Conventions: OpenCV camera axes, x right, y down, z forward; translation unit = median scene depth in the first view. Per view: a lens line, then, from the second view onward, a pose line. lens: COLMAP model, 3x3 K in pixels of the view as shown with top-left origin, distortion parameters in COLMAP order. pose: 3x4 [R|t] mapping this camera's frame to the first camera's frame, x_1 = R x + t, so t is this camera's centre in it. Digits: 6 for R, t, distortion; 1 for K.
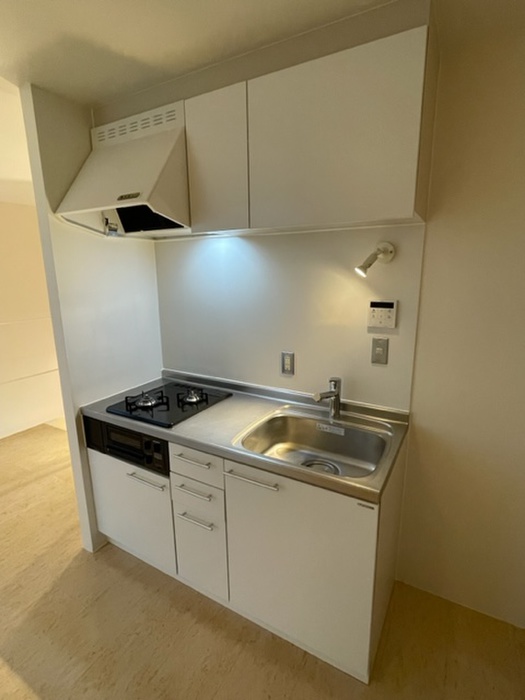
lens RADIAL K [[360.2, 0, 262.5], [0, 360.2, 350.0], [0, 0, 1]] dist [0.001043, 0.000693]
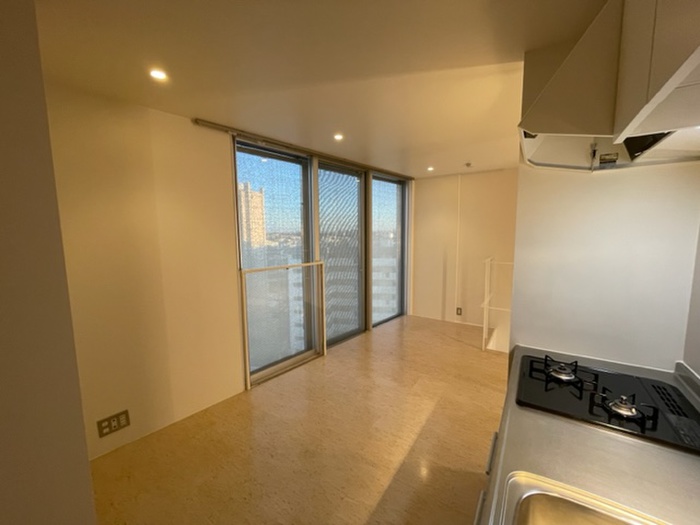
lens RADIAL K [[282.3, 0, 350.0], [0, 282.3, 262.5], [0, 0, 1]] dist [0.000047, 0.000283]
pose [[-0.067533, 0.122806, -0.990130, 0.330928], [-0.210401, 0.968325, 0.134452, -0.085969], [0.975280, 0.217404, -0.039555, 0.582141]]
